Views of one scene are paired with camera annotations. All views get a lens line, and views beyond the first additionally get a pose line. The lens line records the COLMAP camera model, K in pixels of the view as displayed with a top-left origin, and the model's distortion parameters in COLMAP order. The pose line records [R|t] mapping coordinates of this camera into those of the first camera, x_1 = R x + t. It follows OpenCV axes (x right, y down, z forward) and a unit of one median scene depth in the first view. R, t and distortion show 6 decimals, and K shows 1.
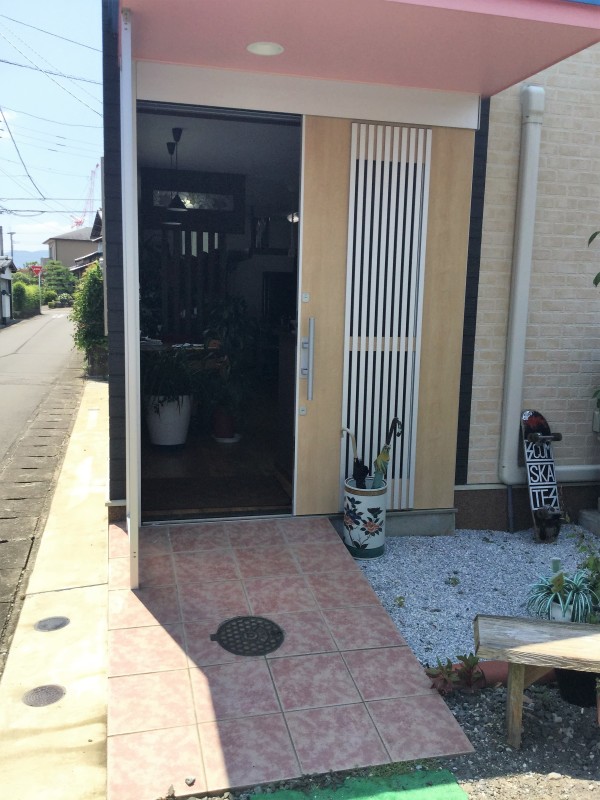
lens RADIAL K [[720.4, 0, 296.1], [0, 720.4, 401.2], [0, 0, 1]] dist [0.133202, -0.258859]
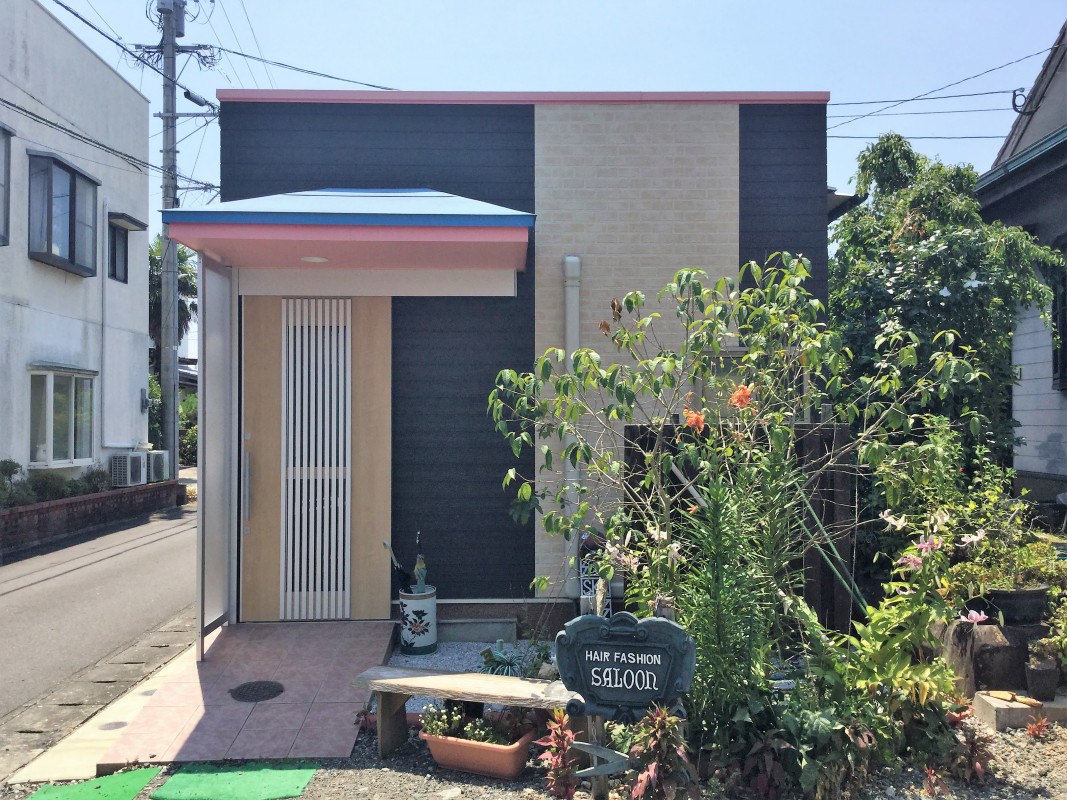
lens RADIAL K [[973.6, 0, 537.6], [0, 973.6, 403.9], [0, 0, 1]] dist [0.136863, -0.258393]
pose [[0.975842, -0.028682, -0.216585, 0.591629], [-0.004899, 0.988223, -0.152940, 0.052062], [0.218421, 0.150306, 0.964210, -0.502275]]
